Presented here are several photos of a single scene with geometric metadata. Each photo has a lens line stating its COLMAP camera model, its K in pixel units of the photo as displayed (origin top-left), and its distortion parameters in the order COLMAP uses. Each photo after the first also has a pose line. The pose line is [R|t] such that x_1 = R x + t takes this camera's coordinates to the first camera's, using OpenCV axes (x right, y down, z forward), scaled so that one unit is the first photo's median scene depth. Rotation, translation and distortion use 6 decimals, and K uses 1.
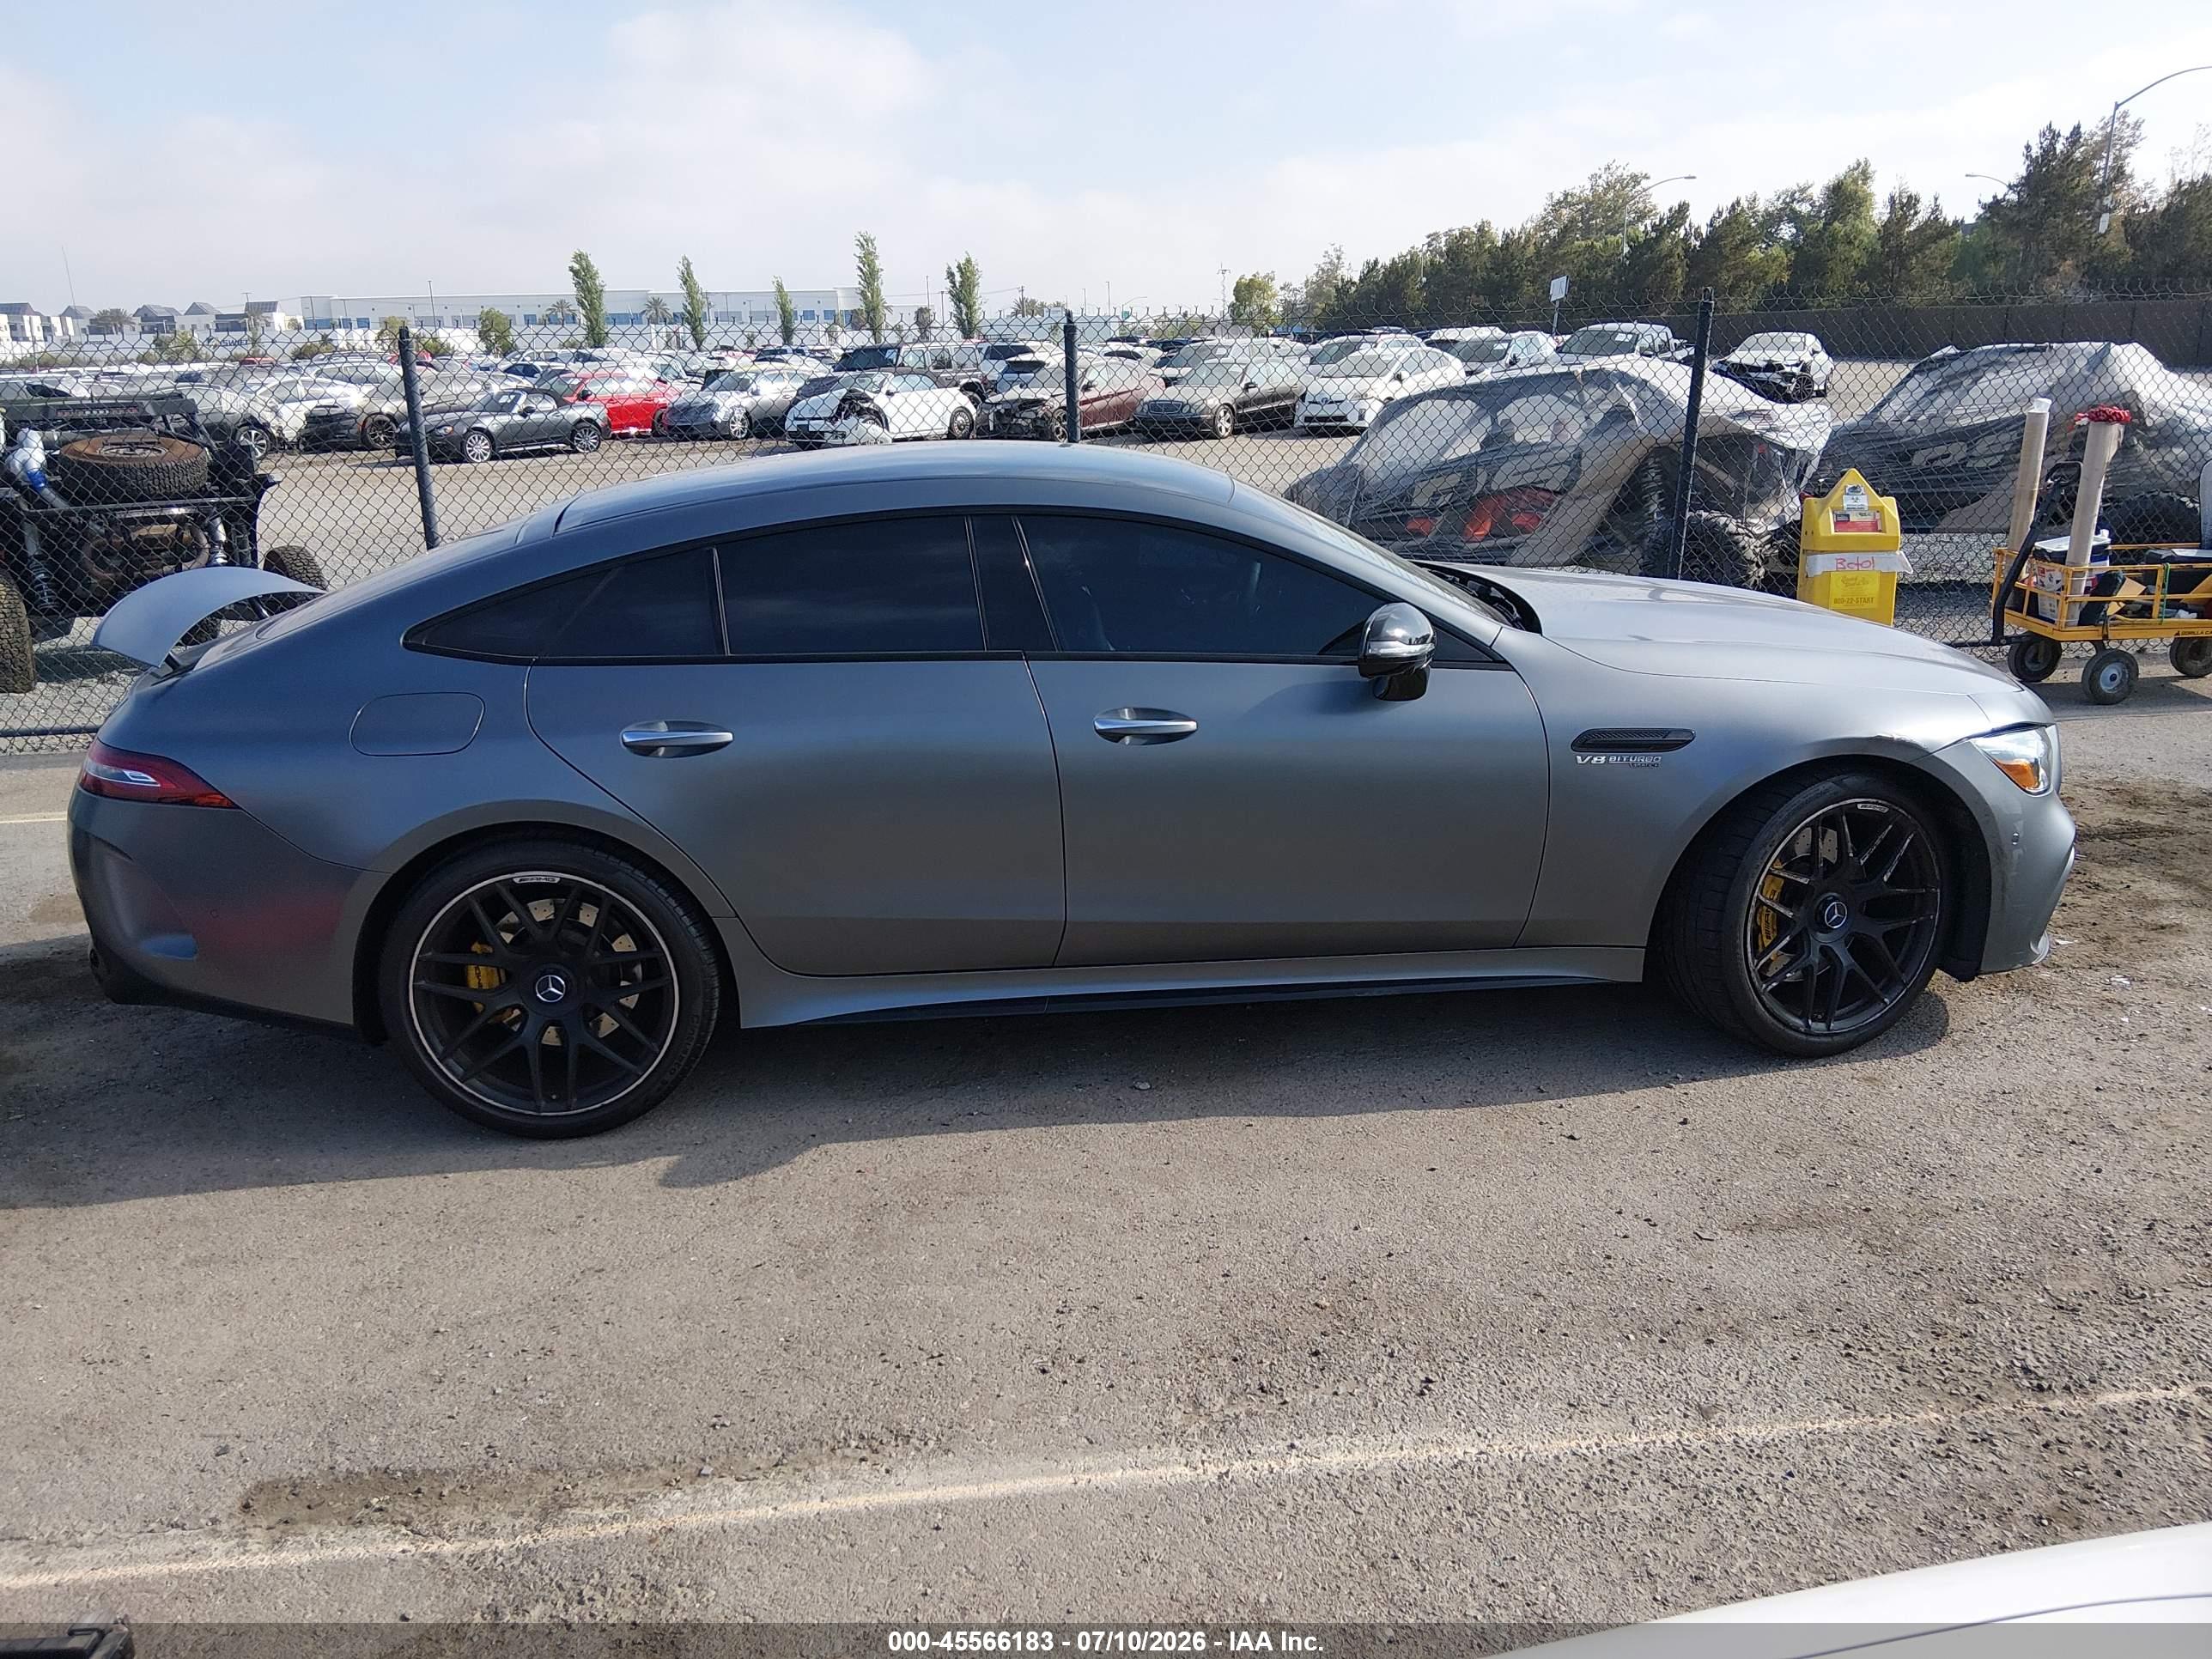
lens RADIAL K [[1695.4, 0, 1082.5], [0, 1695.4, 825.9], [0, 0, 1]] dist [-0.048782, -0.007432]
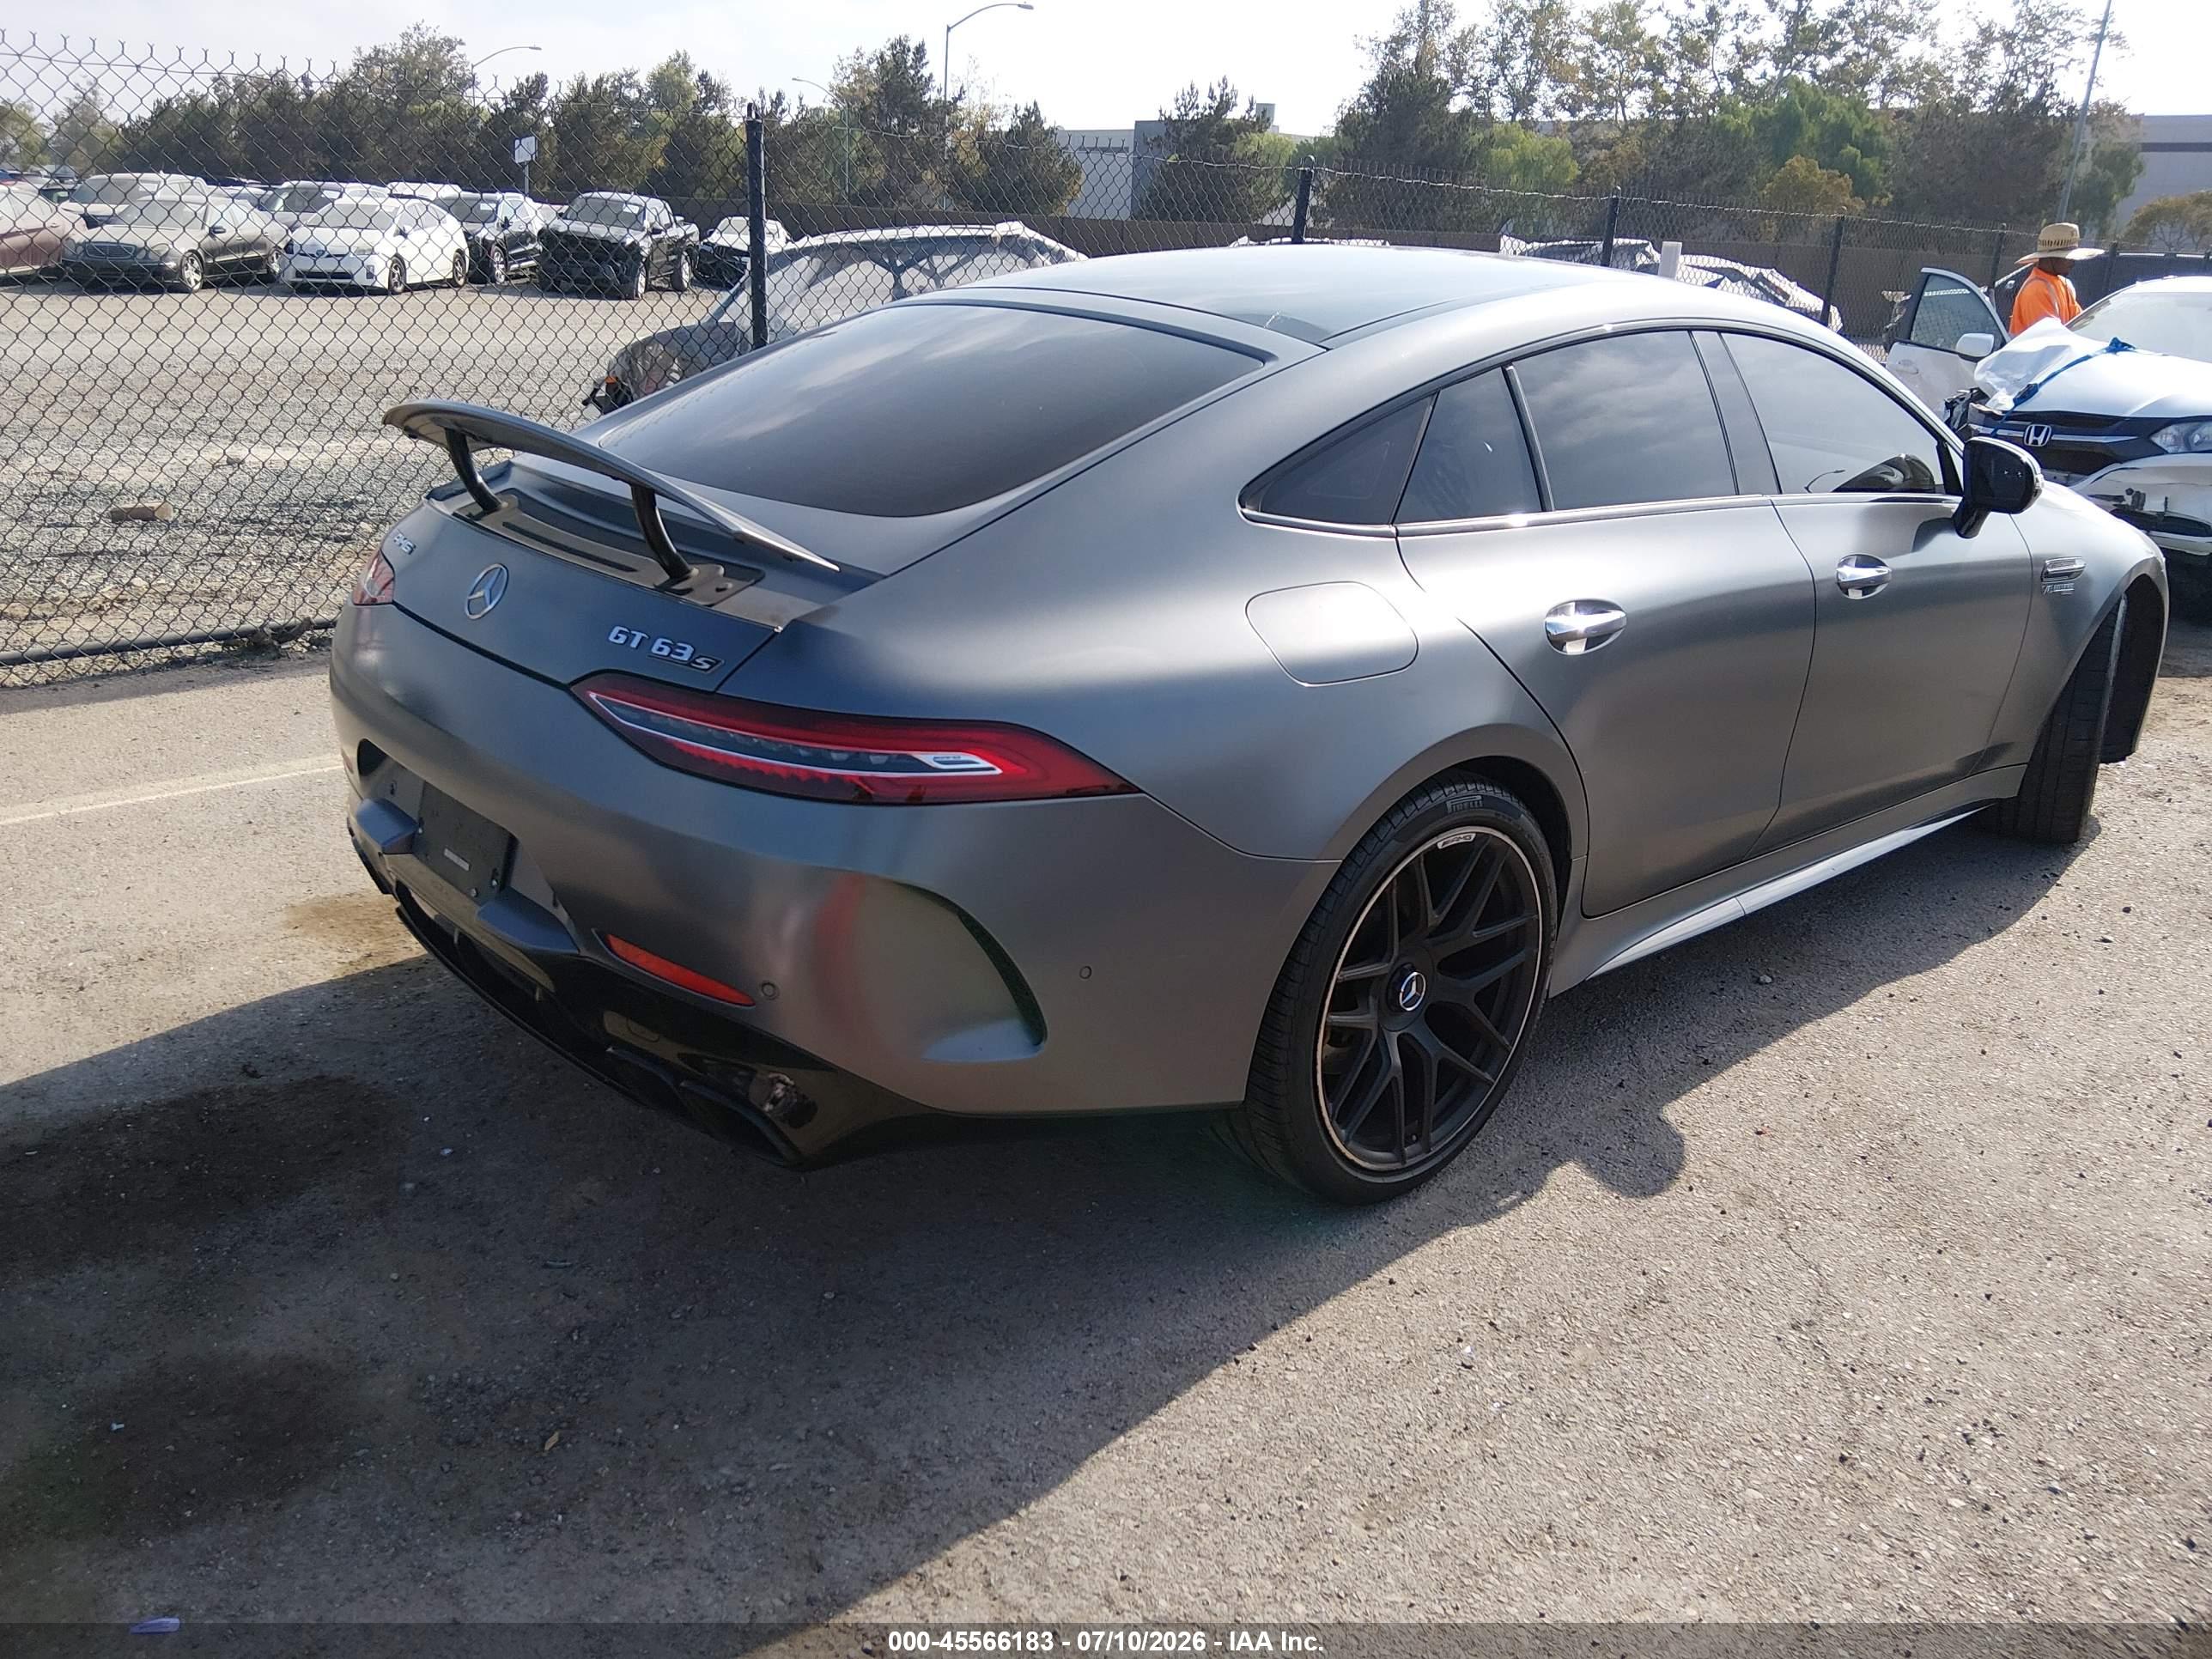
lens RADIAL K [[1641.5, 0, 1106.0], [0, 1641.5, 829.5], [0, 0, 1]] dist [-0.038821, -0.001783]
pose [[0.776051, -0.138301, 0.615319, -0.094080], [0.089475, 0.989935, 0.109653, -0.006769], [-0.624290, -0.030041, 0.780615, 0.058720]]
